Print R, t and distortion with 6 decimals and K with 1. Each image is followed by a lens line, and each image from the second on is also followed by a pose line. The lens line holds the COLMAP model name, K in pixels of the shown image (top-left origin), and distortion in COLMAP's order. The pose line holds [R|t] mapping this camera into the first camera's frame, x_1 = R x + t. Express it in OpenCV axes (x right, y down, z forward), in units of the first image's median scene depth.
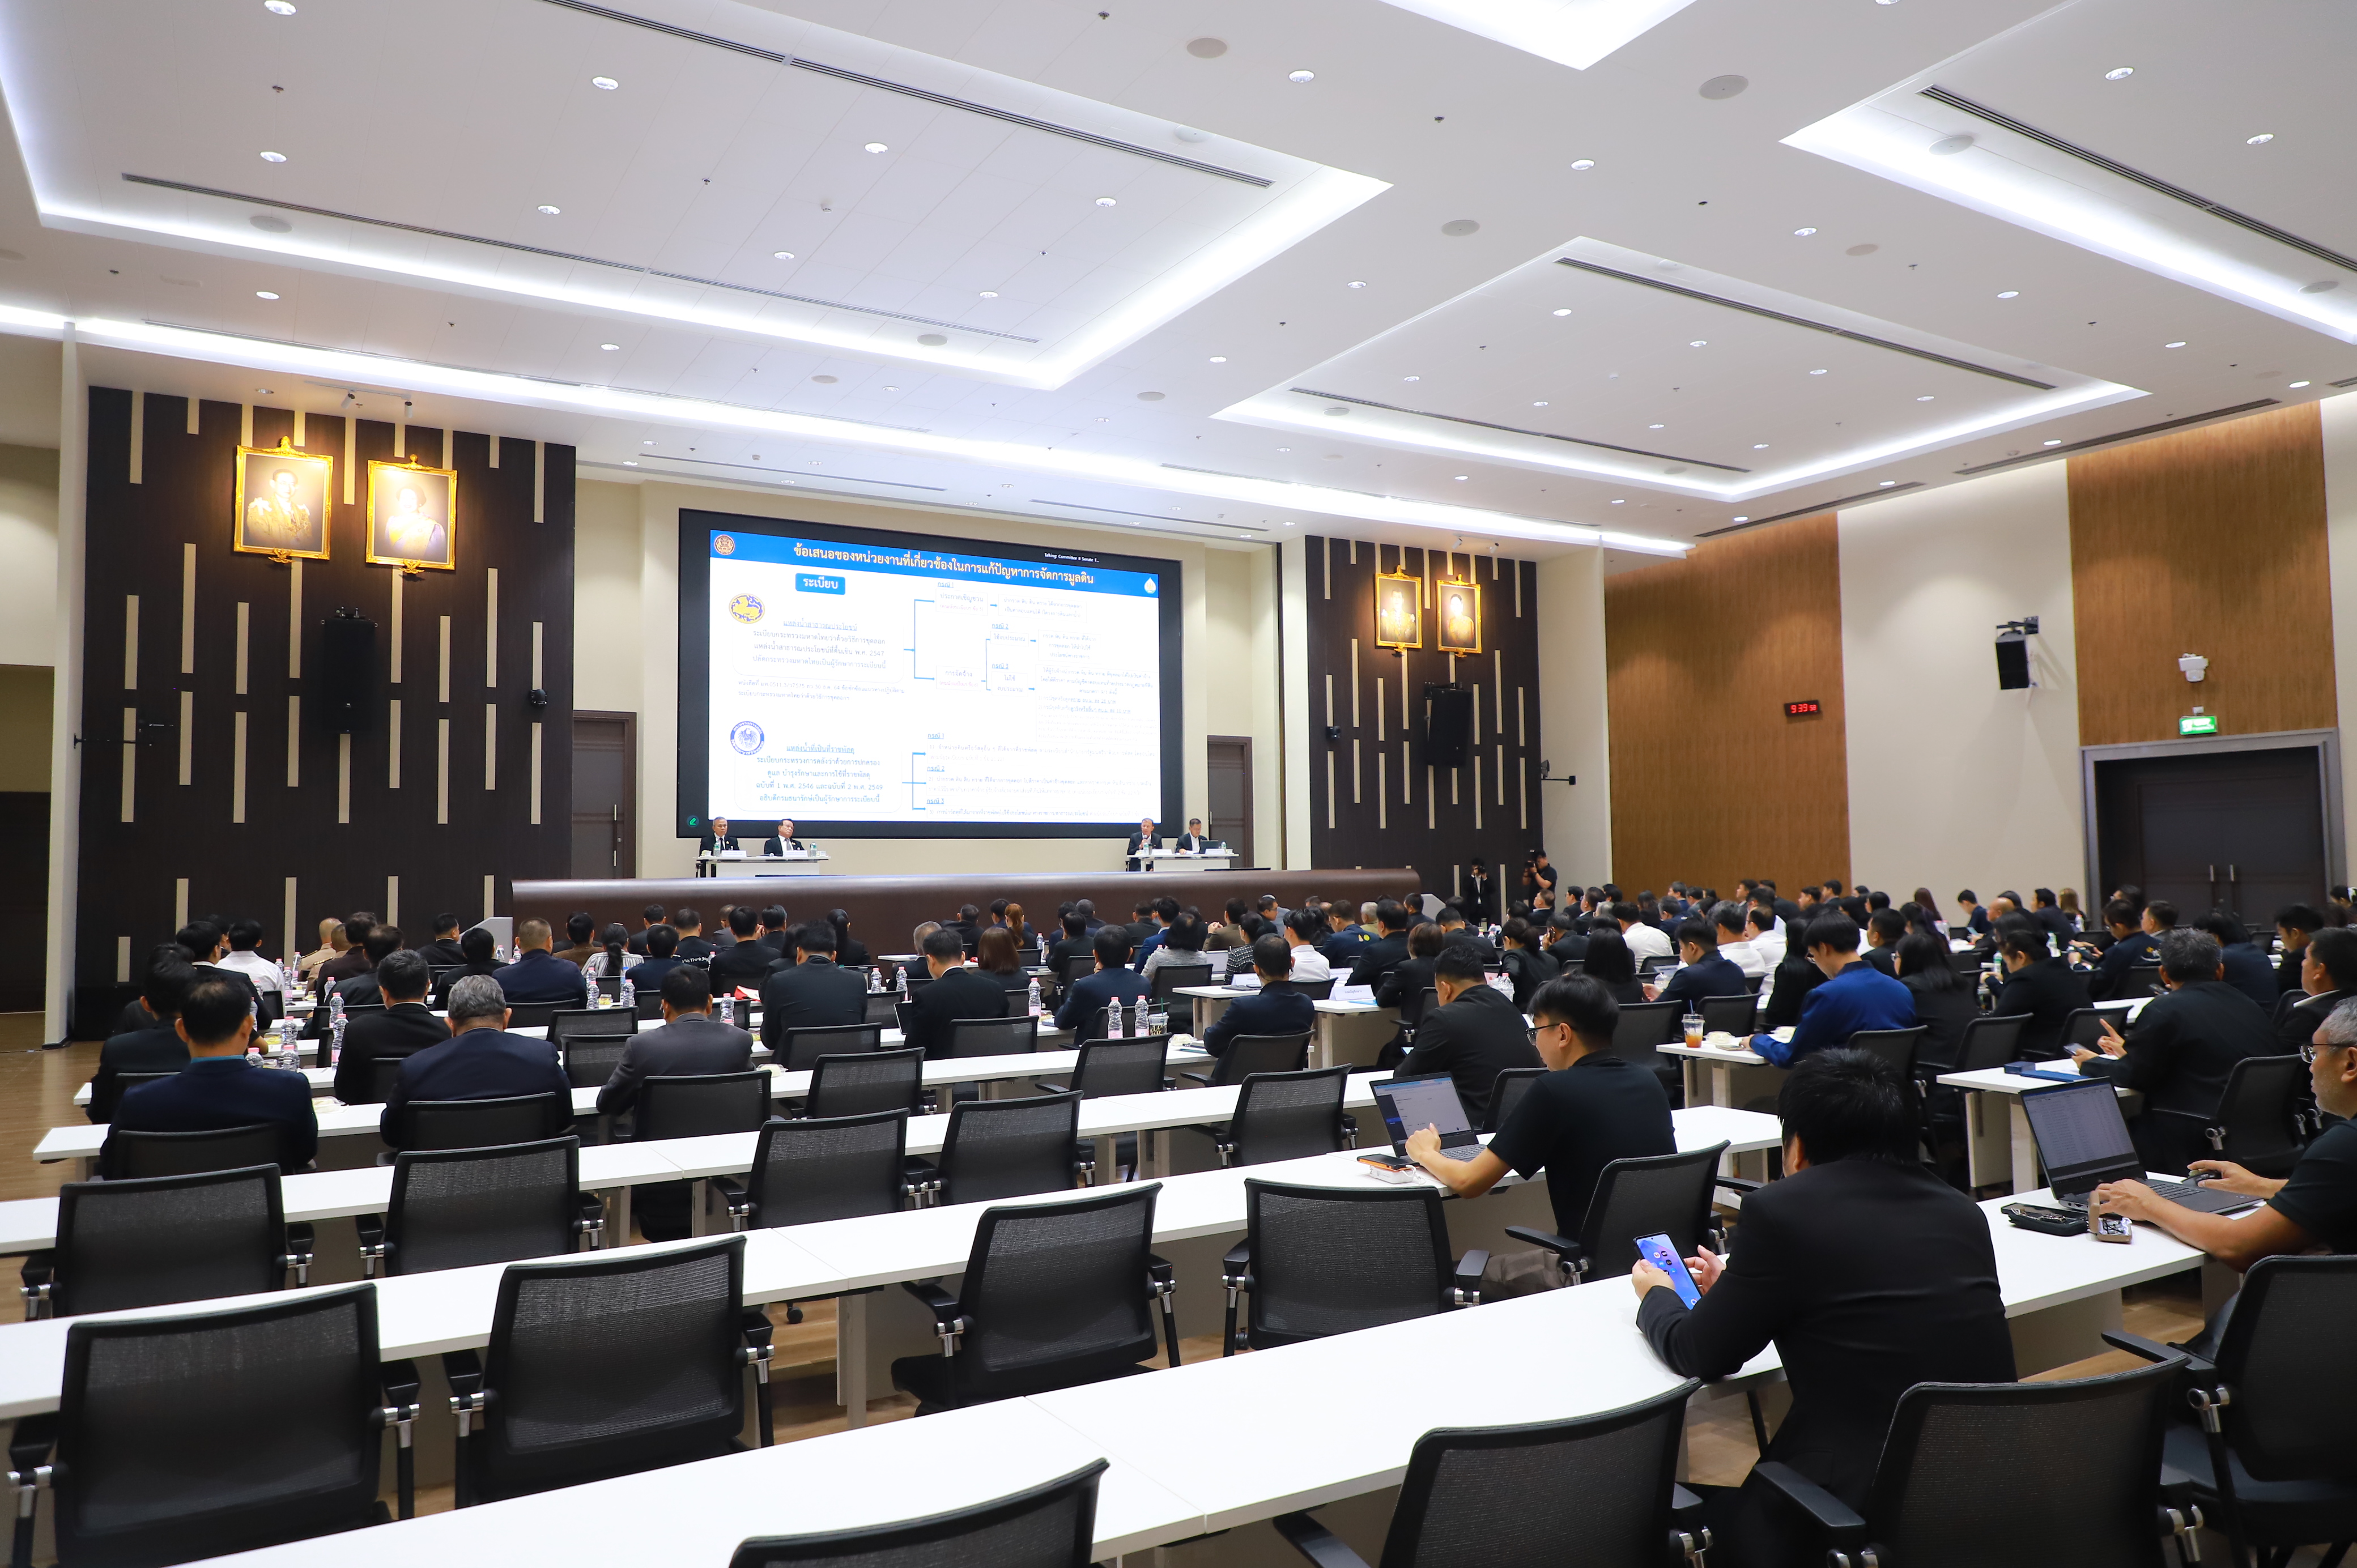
lens RADIAL K [[1549.4, 0, 1185.7], [0, 1549.4, 768.6], [0, 0, 1]] dist [0.011900, 0.003413]
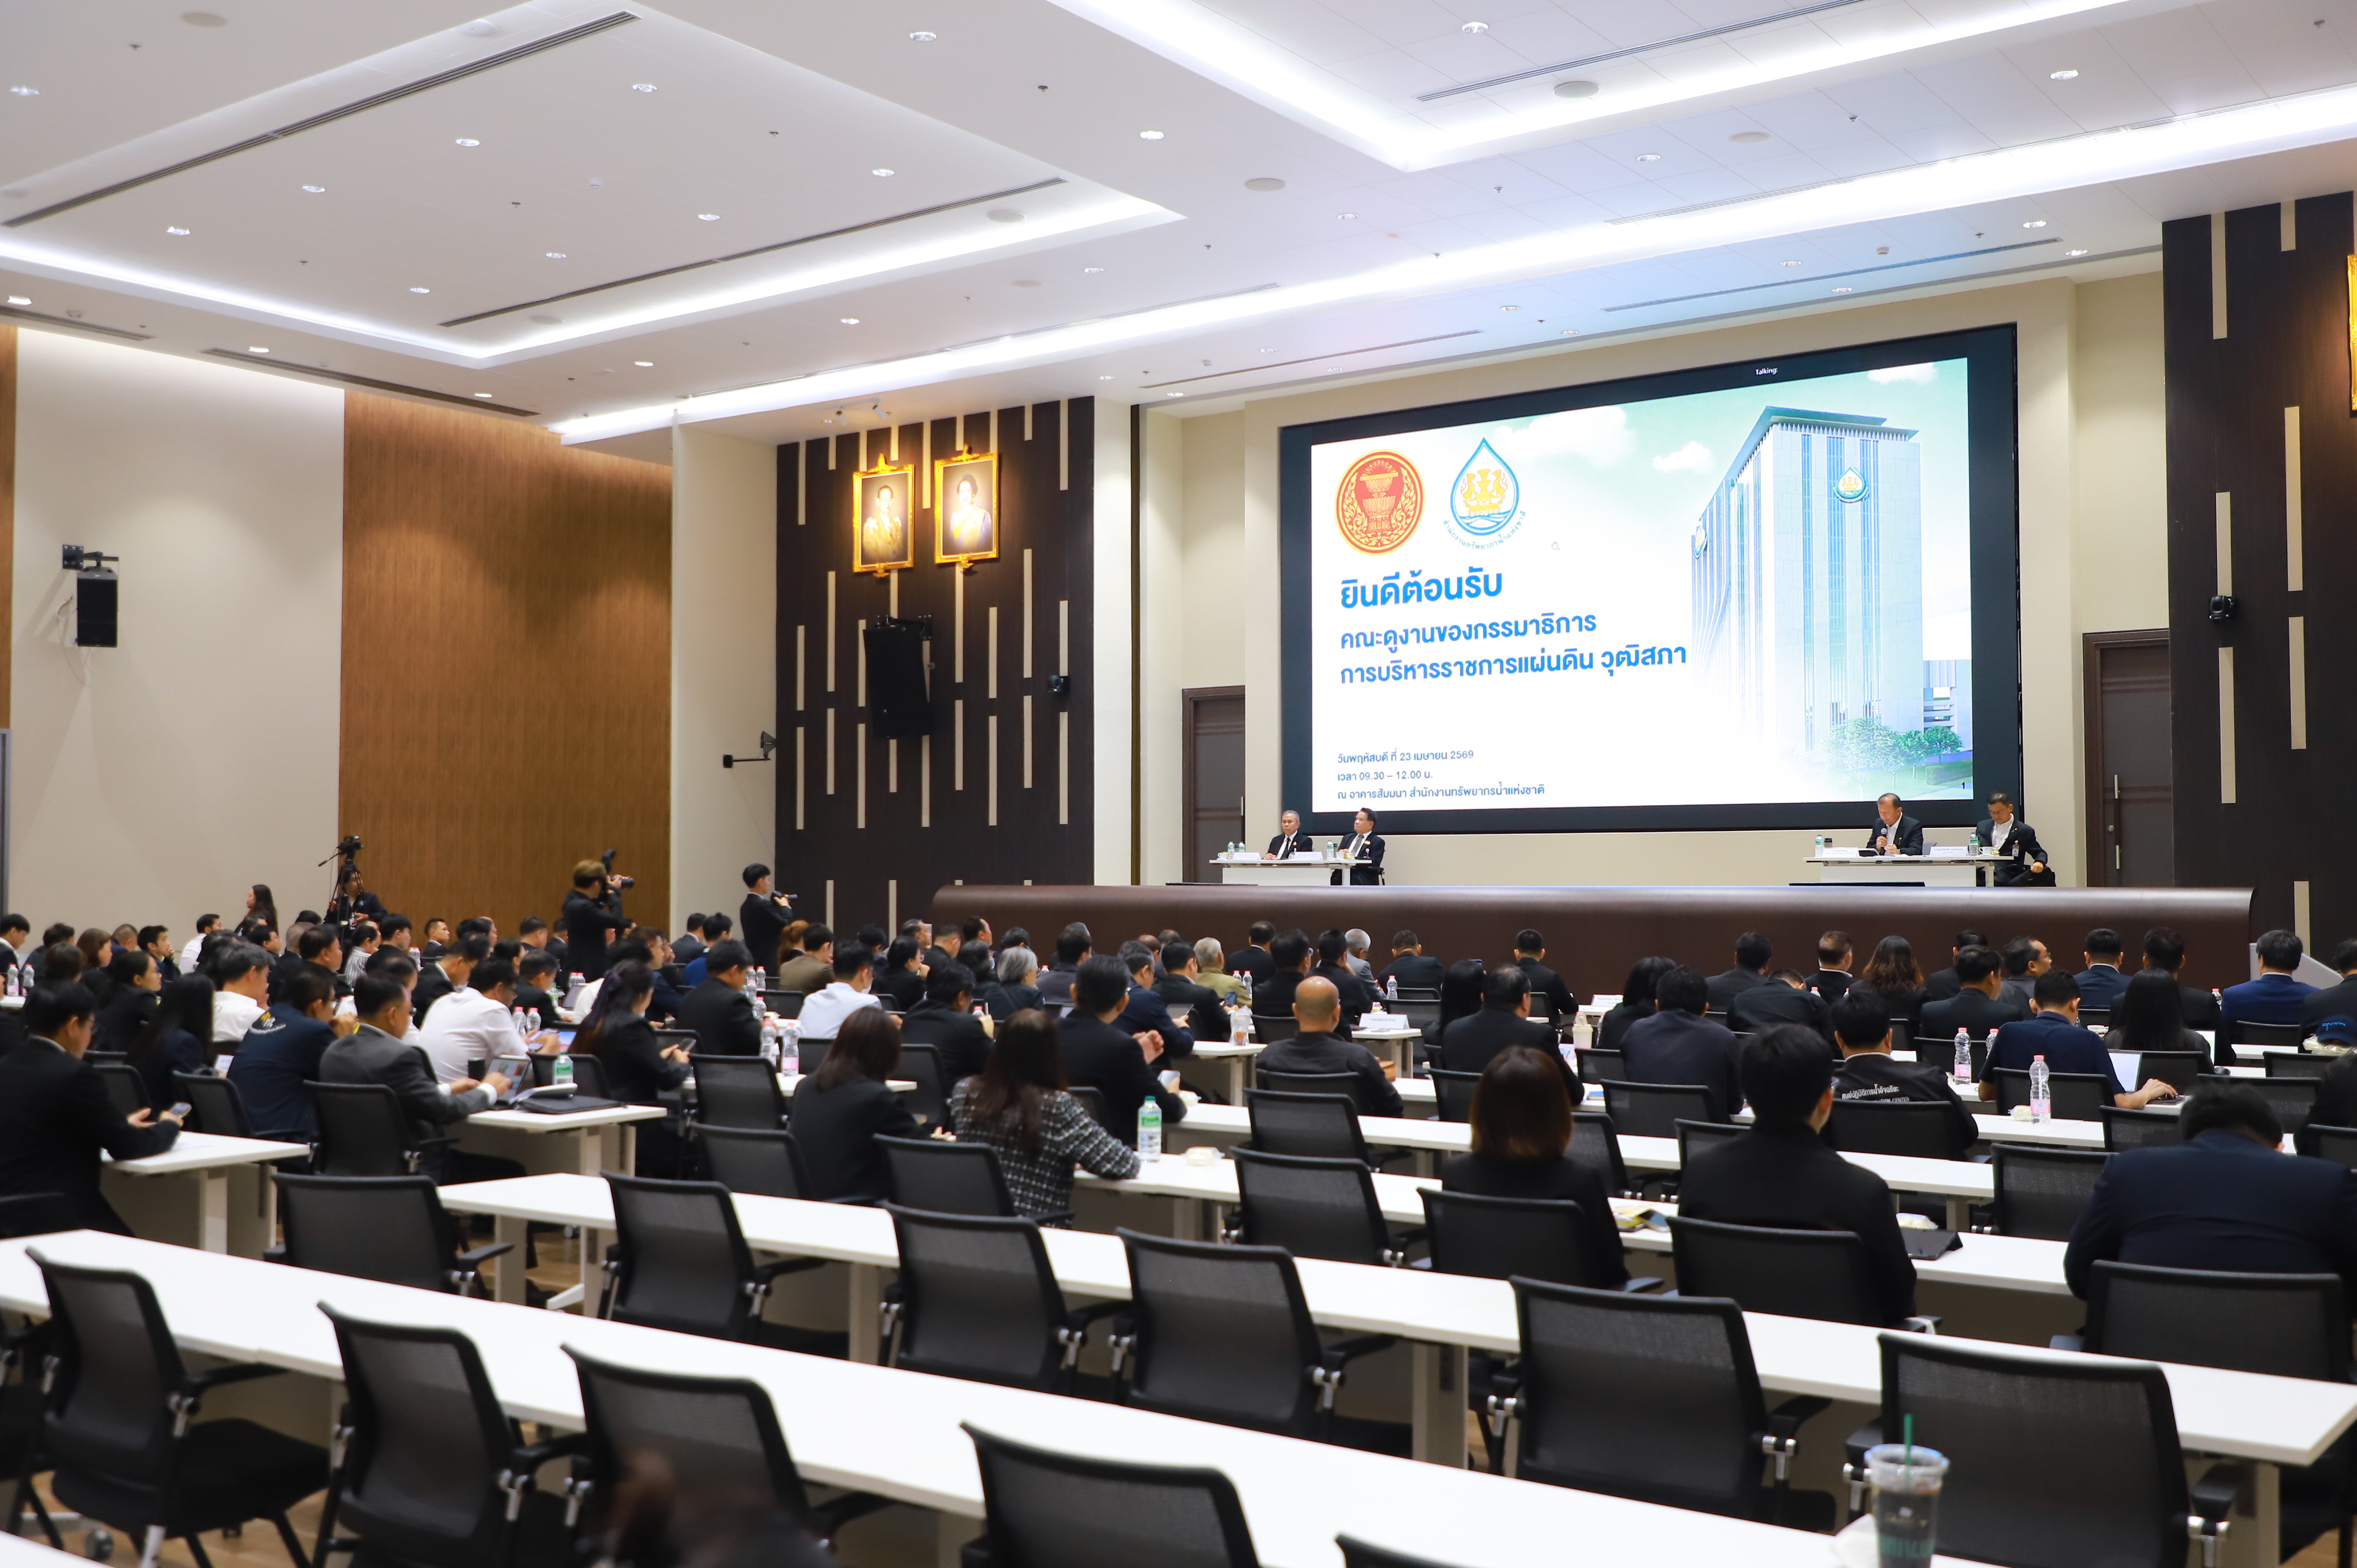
lens RADIAL K [[2406.9, 0, 1184.7], [0, 2406.9, 780.3], [0, 0, 1]] dist [0.056596, 0.000000]
pose [[0.370465, -0.026930, -0.928456, 0.941602], [0.054786, 0.998473, -0.007100, 0.024898], [0.927229, -0.048236, 0.371375, 0.557200]]
